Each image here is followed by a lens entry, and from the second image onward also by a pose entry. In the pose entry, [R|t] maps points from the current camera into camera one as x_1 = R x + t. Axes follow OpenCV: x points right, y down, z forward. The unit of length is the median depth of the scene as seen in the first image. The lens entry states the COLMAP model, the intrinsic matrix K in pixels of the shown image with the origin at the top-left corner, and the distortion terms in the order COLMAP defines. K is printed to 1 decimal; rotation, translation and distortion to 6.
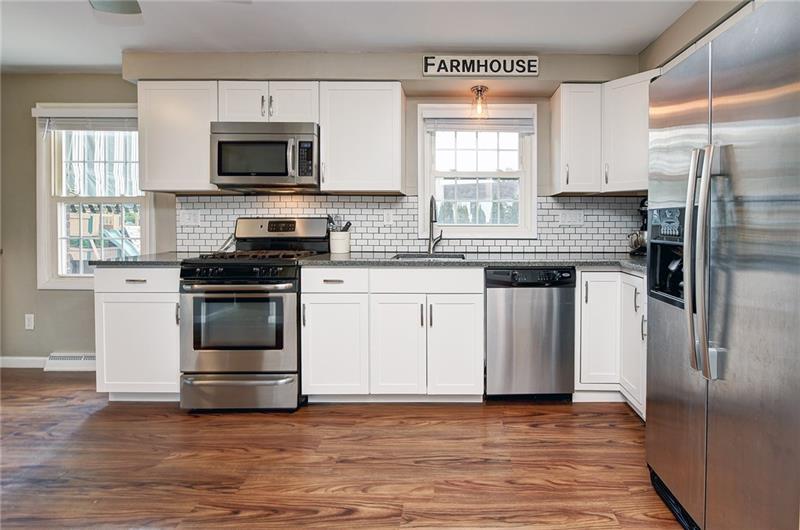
lens RADIAL K [[331.6, 0, 369.5], [0, 331.6, 227.4], [0, 0, 1]] dist [-0.020562, 0.001950]
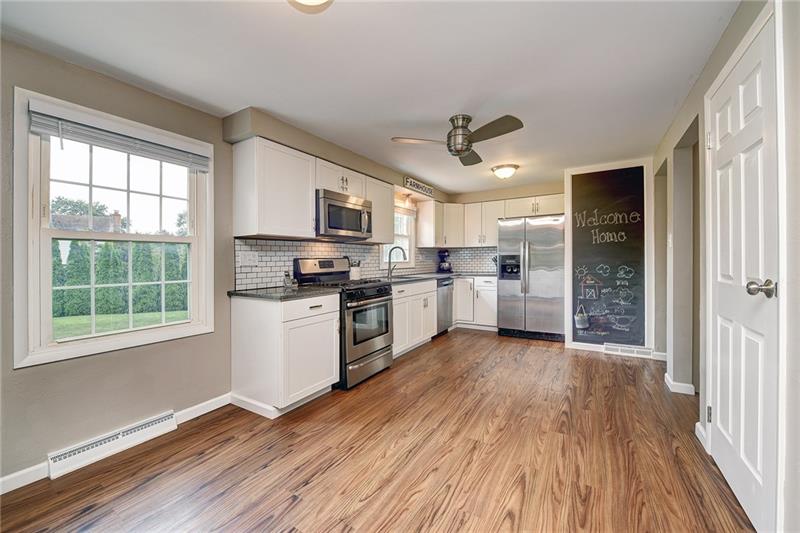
lens RADIAL K [[319.7, 0, 400.8], [0, 319.7, 261.1], [0, 0, 1]] dist [-0.005831, -0.000482]
pose [[0.501080, -0.012743, 0.865307, -1.383684], [0.025369, 0.999678, 0.000031, -0.009548], [-0.865029, 0.021936, 0.501242, 0.059617]]
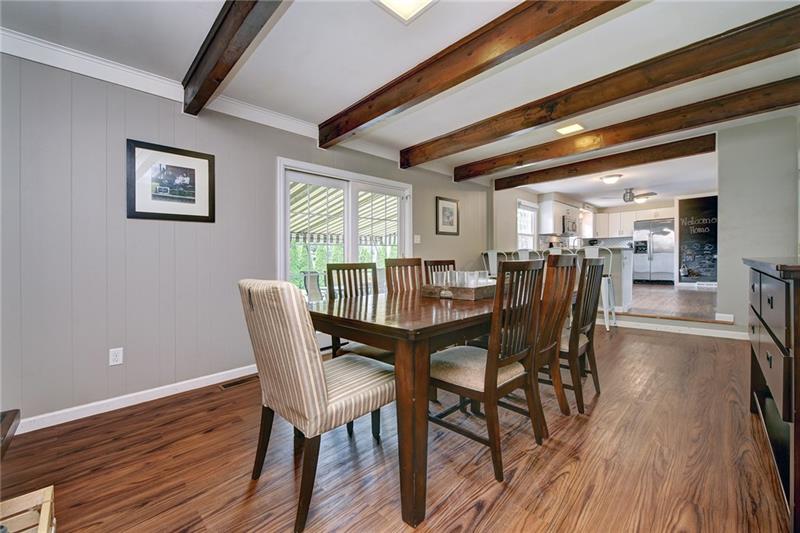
lens RADIAL K [[319.7, 0, 399.2], [0, 319.7, 263.6], [0, 0, 1]] dist [-0.005831, -0.000482]
pose [[0.699057, -0.025625, 0.714607, -2.863704], [0.027707, 0.999578, 0.008739, 0.067077], [-0.714529, 0.013690, 0.699471, -0.041843]]
